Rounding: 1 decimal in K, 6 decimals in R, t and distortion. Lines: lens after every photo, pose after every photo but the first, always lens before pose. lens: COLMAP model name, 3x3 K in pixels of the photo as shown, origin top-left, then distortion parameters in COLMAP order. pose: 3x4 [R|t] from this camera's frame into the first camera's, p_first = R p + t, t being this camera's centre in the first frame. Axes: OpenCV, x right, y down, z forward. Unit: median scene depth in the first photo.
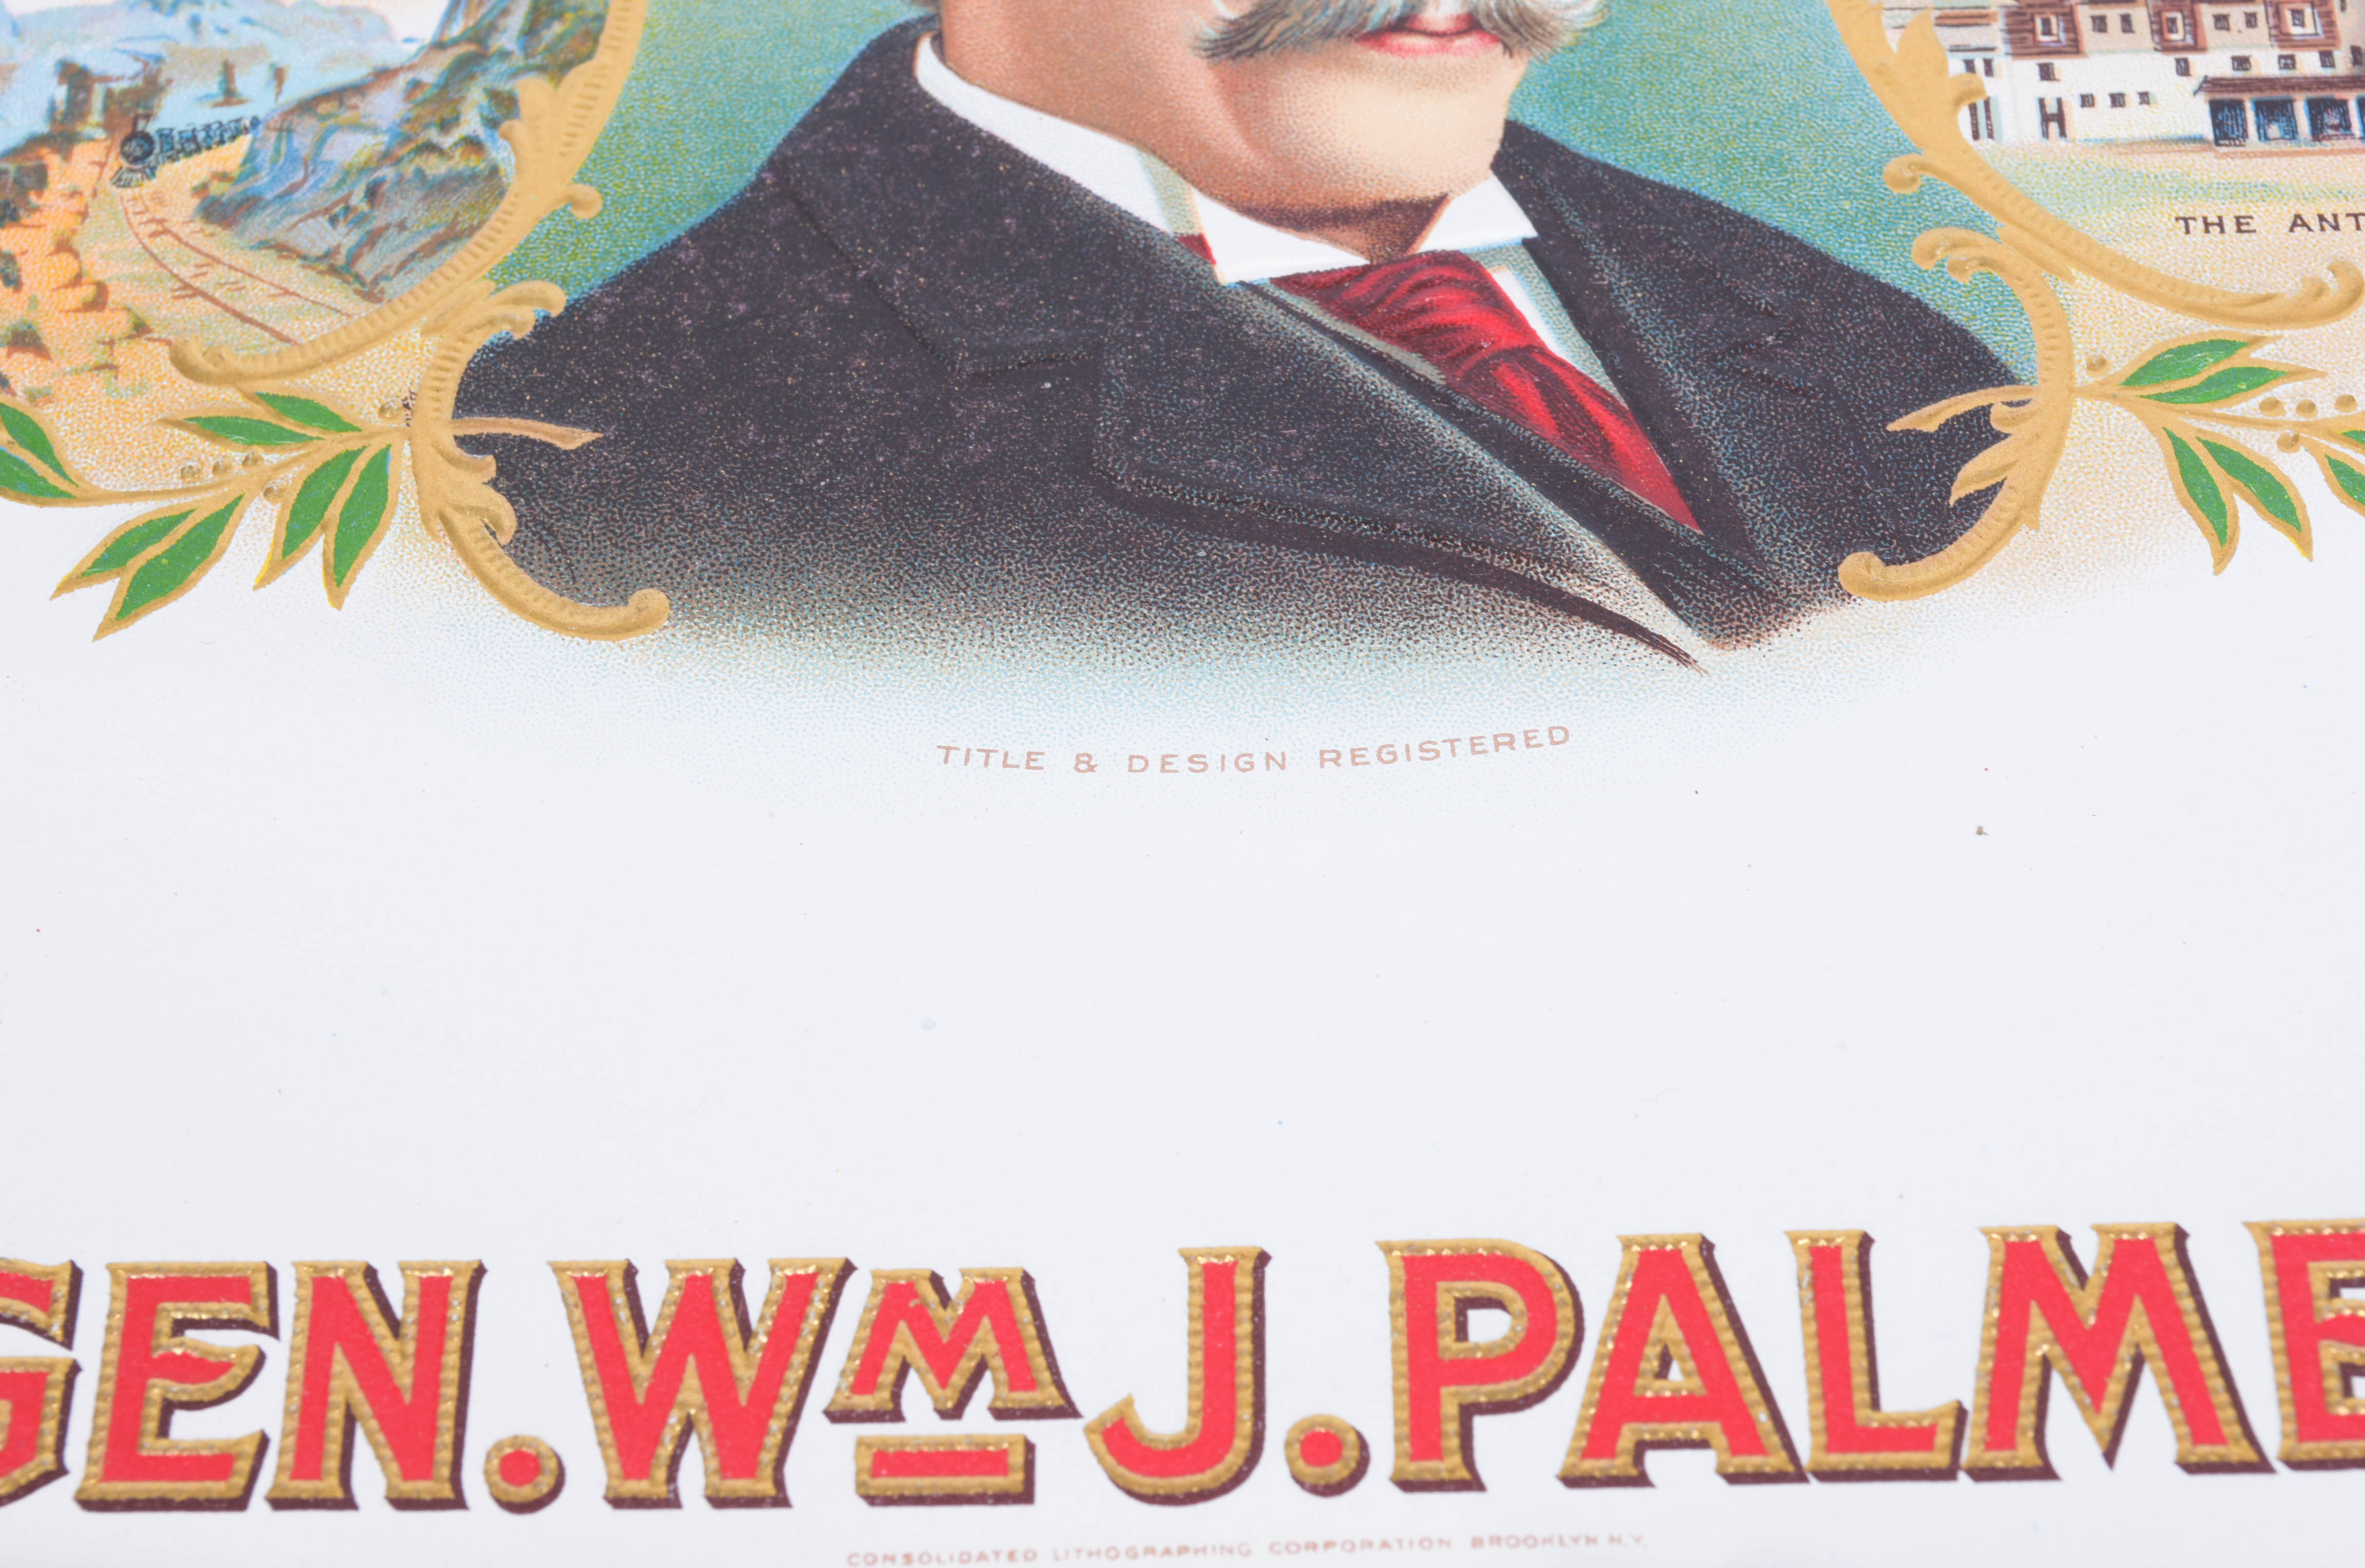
lens RADIAL K [[4181.0, 0, 1203.5], [0, 4181.0, 802.5], [0, 0, 1]] dist [-0.047820, 0.000000]
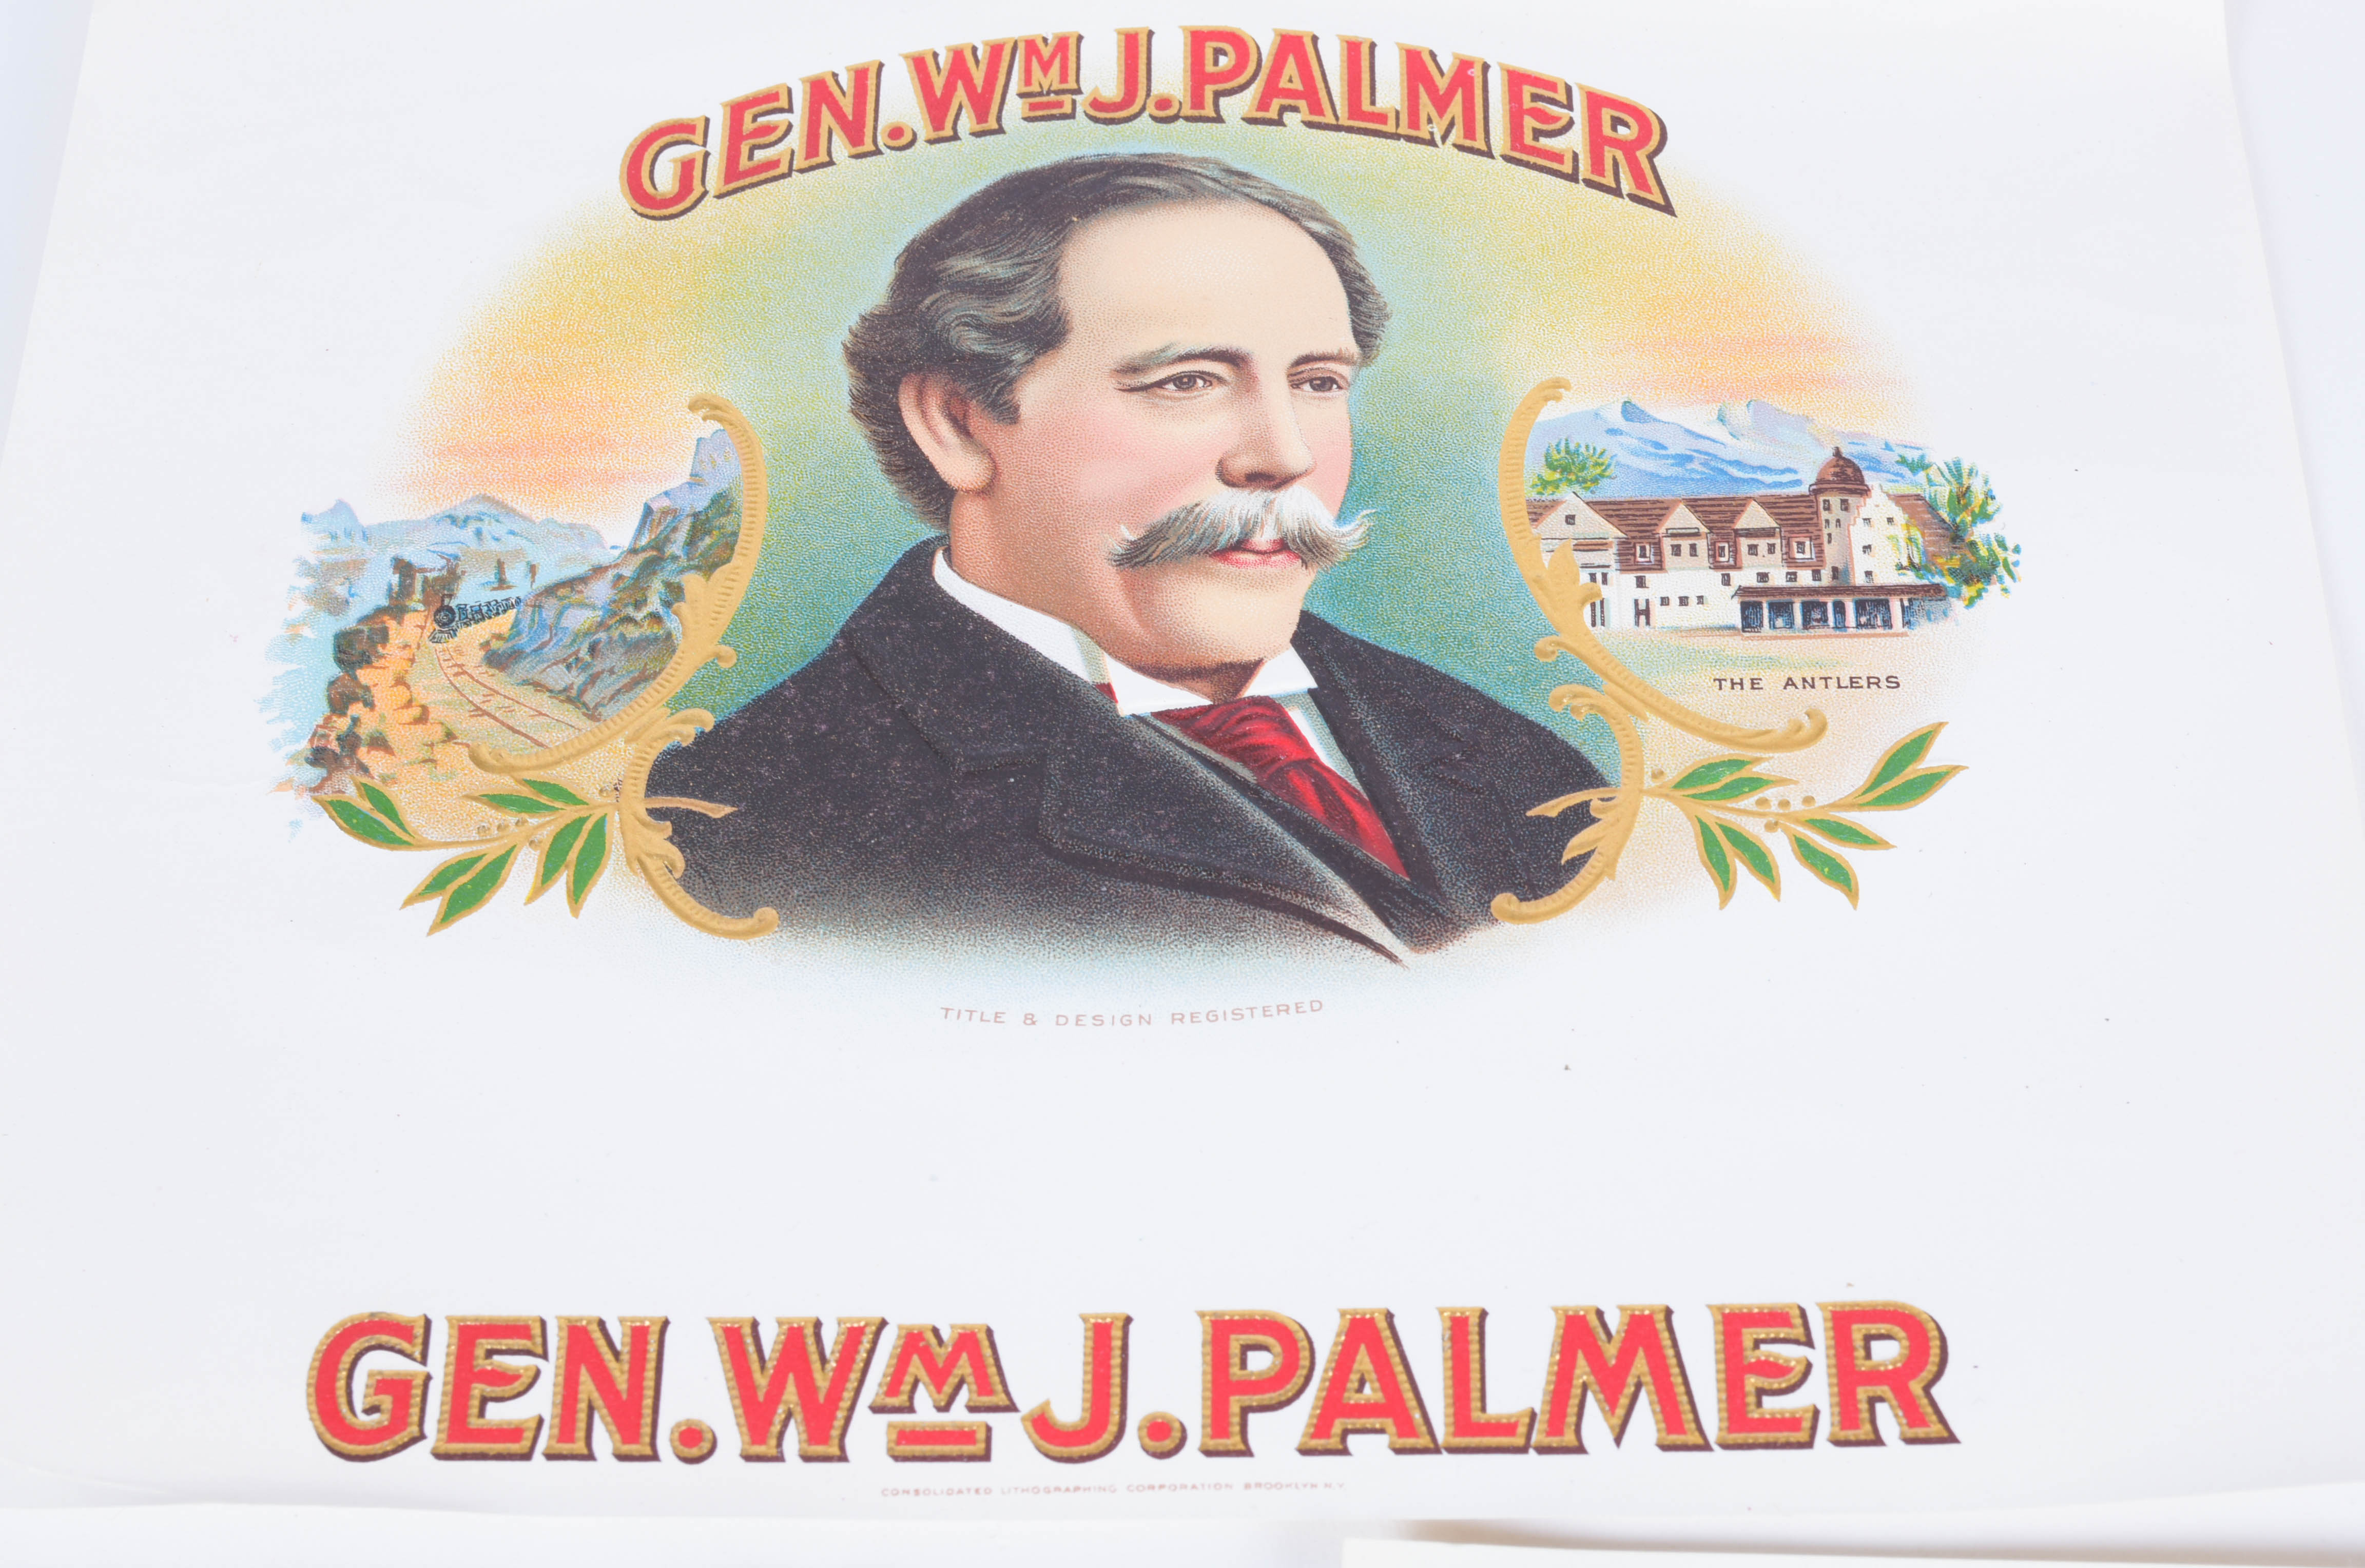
lens RADIAL K [[4181.0, 0, 1167.3], [0, 4181.0, 771.8], [0, 0, 1]] dist [-0.047820, 0.000000]
pose [[0.999815, 0.008186, -0.017401, 0.052425], [-0.008674, 0.999565, -0.028184, -0.059432], [0.017162, 0.028330, 0.999451, -0.634754]]
